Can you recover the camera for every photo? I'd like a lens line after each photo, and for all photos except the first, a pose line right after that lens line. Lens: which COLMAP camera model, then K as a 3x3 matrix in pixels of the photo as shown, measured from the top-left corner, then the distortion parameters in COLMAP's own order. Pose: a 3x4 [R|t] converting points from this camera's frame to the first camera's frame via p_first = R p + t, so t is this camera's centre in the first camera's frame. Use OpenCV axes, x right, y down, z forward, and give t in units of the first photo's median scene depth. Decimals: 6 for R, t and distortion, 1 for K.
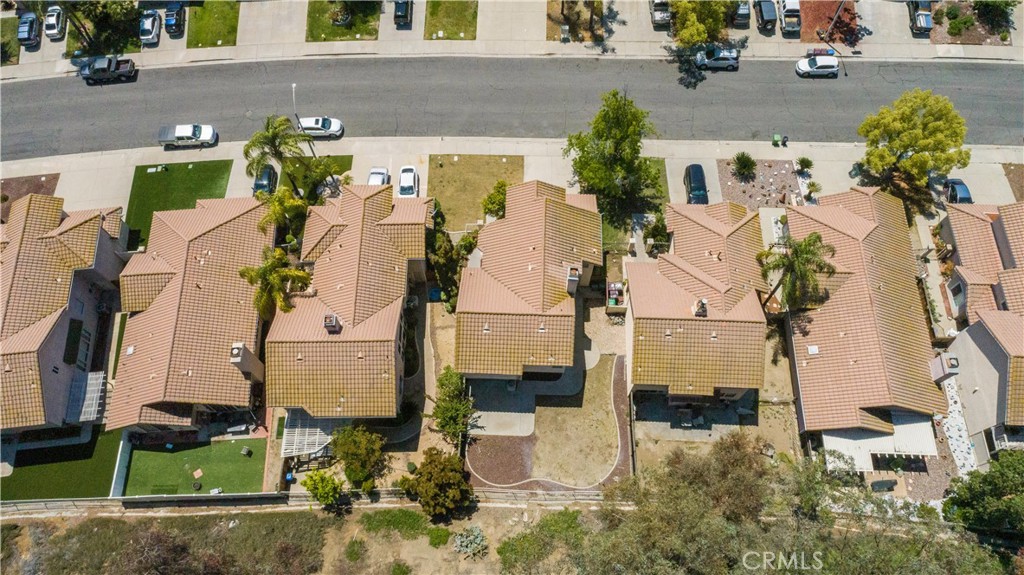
lens RADIAL K [[686.6, 0, 512.0], [0, 686.6, 287.5], [0, 0, 1]] dist [-0.005069, -0.001371]
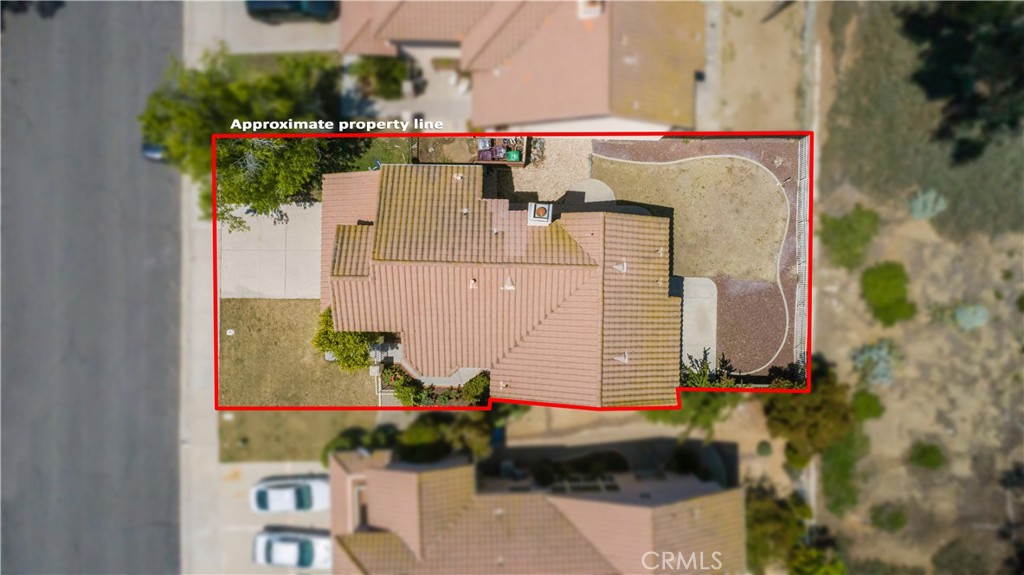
lens RADIAL K [[686.6, 0, 512.0], [0, 686.6, 287.5], [0, 0, 1]] dist [-0.005069, -0.001371]
pose [[-0.020092, -0.999796, 0.002167, 0.024939], [0.899728, -0.017136, 0.436115, -0.273228], [-0.435989, 0.010712, 0.899888, 0.461124]]
